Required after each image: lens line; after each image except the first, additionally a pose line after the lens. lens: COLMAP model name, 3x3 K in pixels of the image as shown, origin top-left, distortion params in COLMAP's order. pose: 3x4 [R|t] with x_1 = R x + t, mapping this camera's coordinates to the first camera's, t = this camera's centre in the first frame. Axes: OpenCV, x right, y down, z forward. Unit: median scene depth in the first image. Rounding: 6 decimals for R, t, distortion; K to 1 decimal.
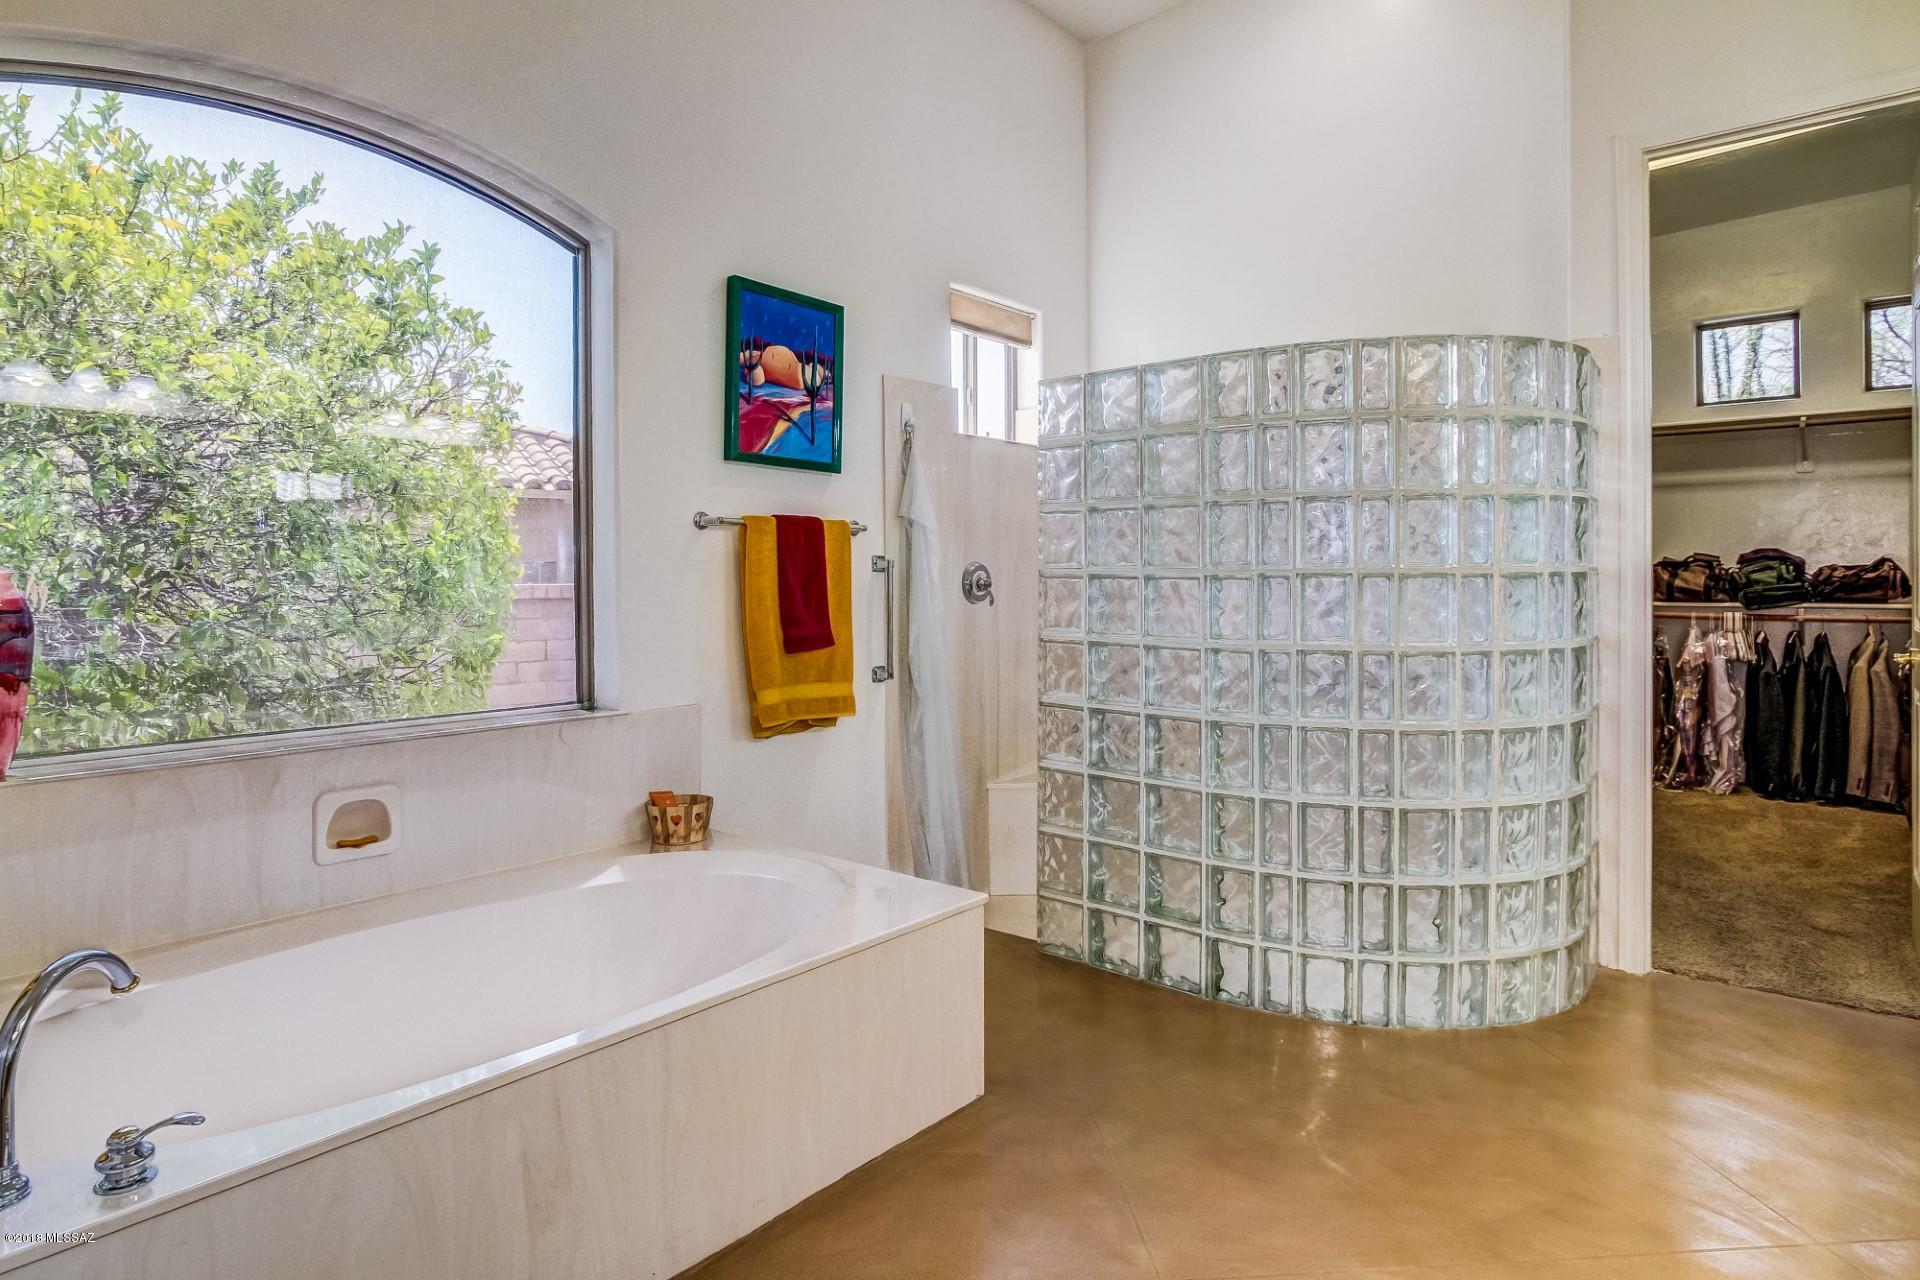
lens RADIAL K [[1033.3, 0, 960.1], [0, 1033.3, 591.7], [0, 0, 1]] dist [-0.019420, 0.000276]
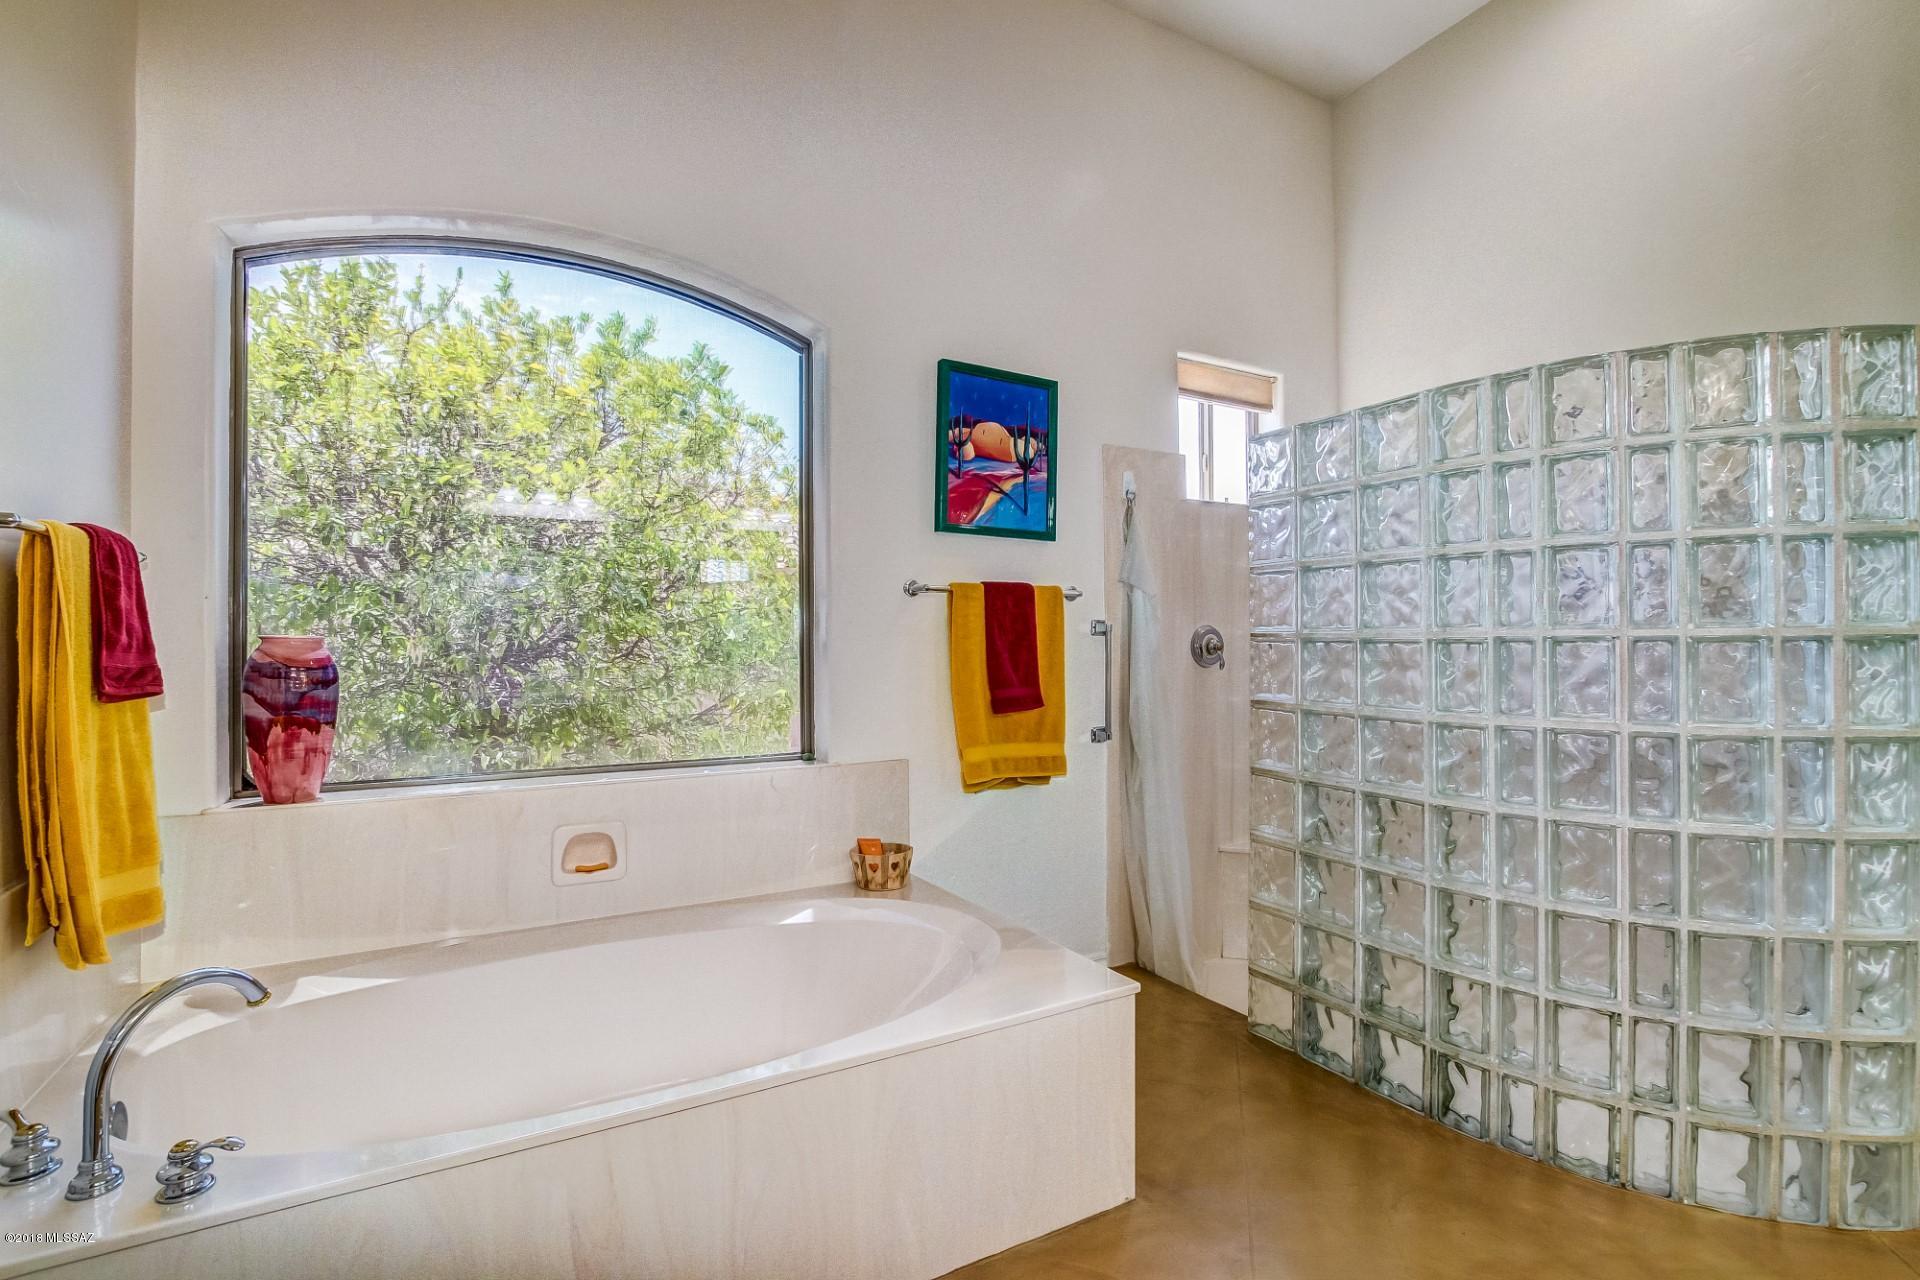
lens RADIAL K [[879.4, 0, 960.0], [0, 879.4, 640.0], [0, 0, 1]] dist [-0.031217, 0.007150]
pose [[0.940952, 0.000565, -0.338539, 0.103996], [-0.005349, 0.999899, -0.013200, -0.002938], [0.338497, 0.014231, 0.940860, 0.150260]]
